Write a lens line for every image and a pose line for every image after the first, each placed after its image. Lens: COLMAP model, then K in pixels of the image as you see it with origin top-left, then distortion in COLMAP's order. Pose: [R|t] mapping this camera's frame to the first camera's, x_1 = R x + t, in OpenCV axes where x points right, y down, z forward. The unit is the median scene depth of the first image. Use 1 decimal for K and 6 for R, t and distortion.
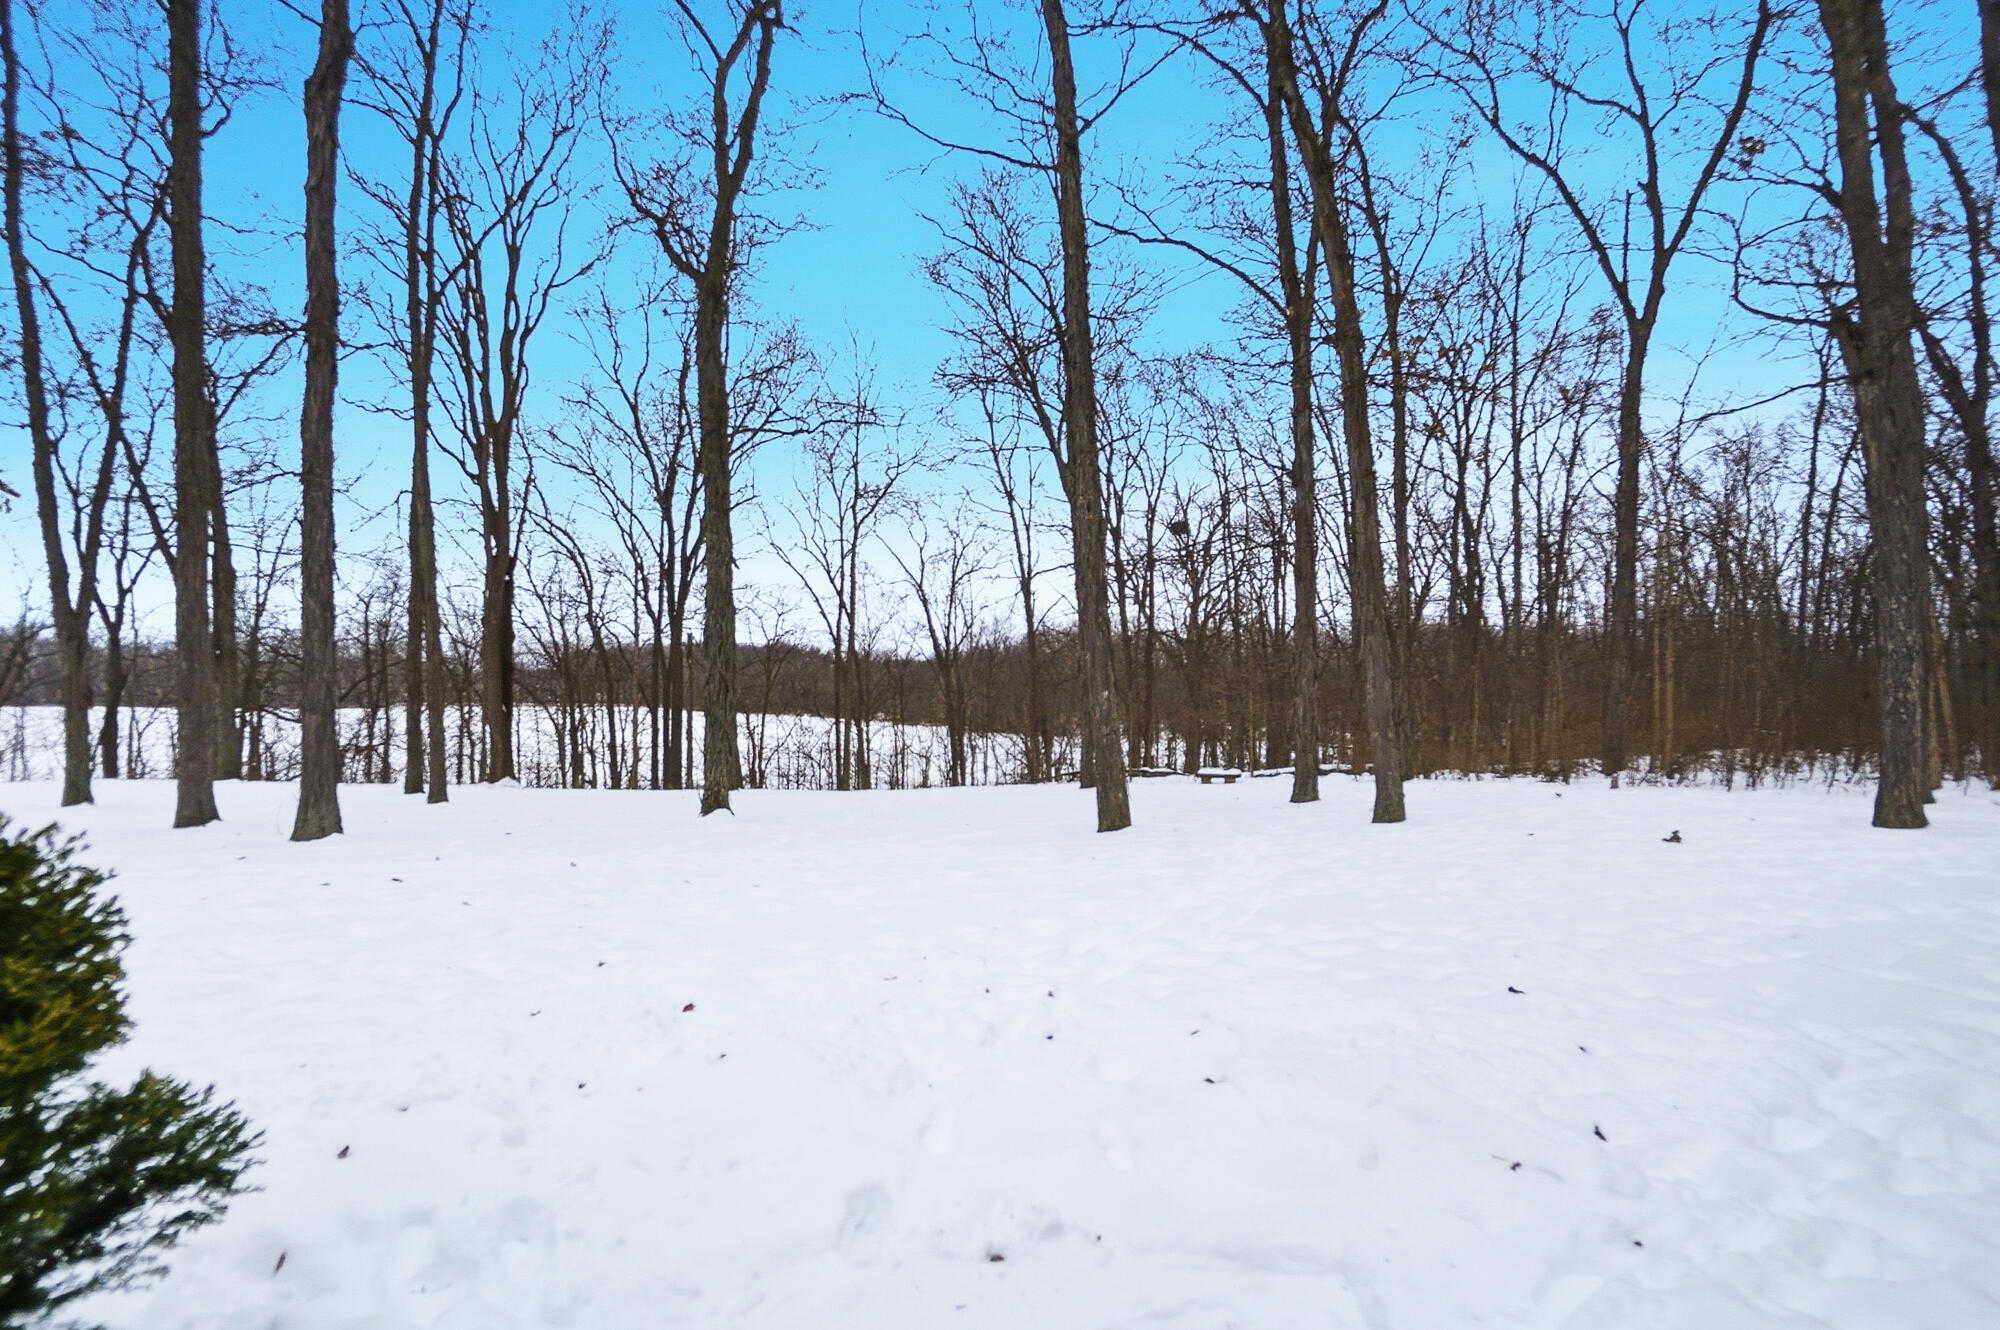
lens RADIAL K [[909.5, 0, 1006.6], [0, 909.5, 678.9], [0, 0, 1]] dist [-0.037581, 0.003017]
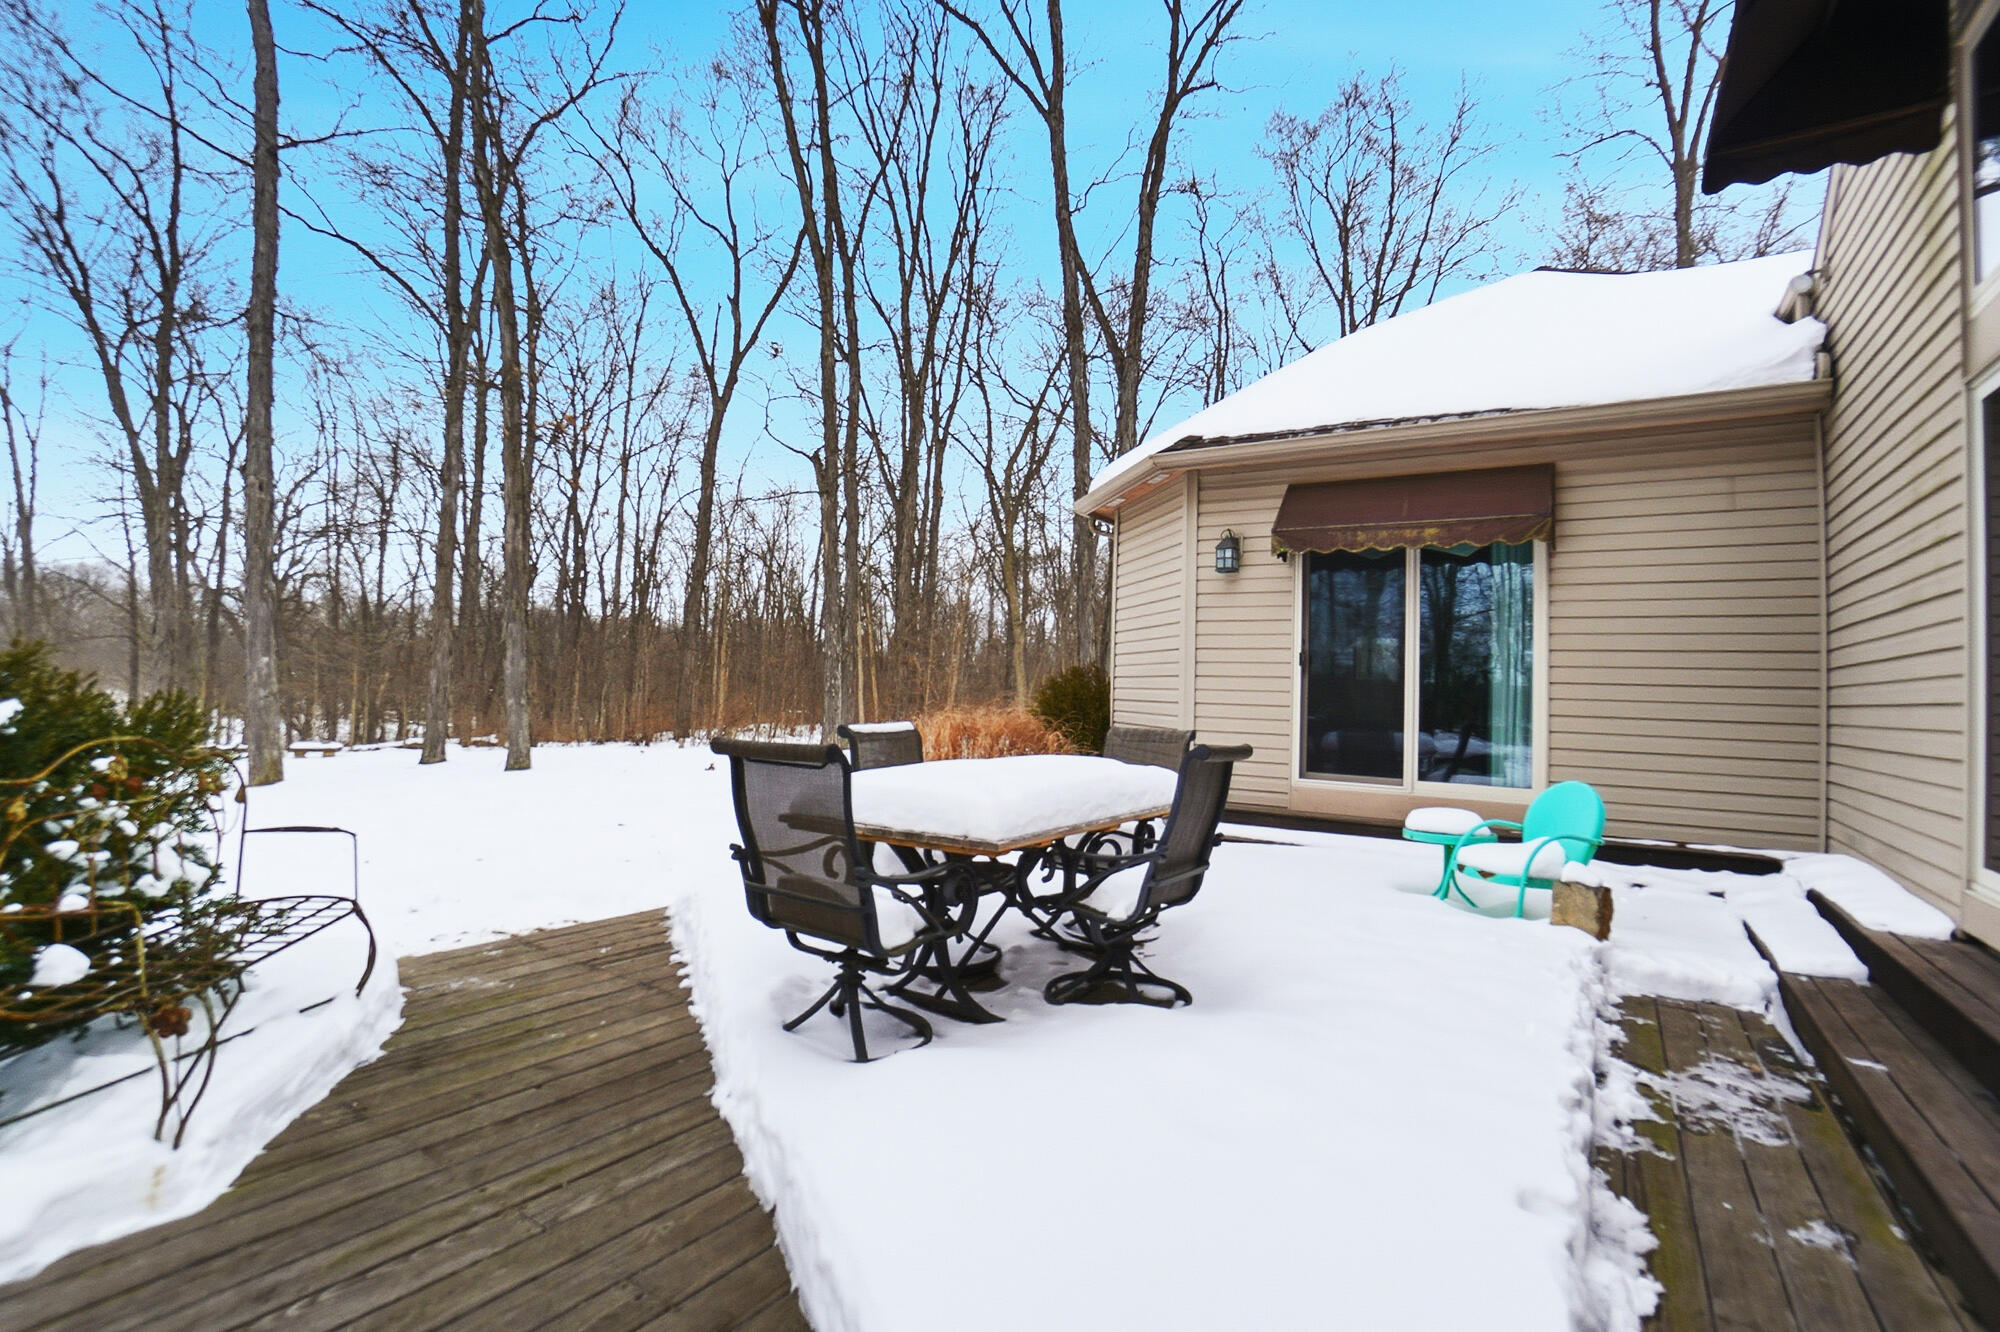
lens RADIAL K [[909.5, 0, 1006.7], [0, 909.5, 658.5], [0, 0, 1]] dist [-0.037581, 0.003017]
pose [[0.594550, 0.045572, 0.802766, -0.066066], [-0.043612, 0.998751, -0.024397, 0.000654], [-0.802875, -0.020505, 0.595795, -0.105056]]
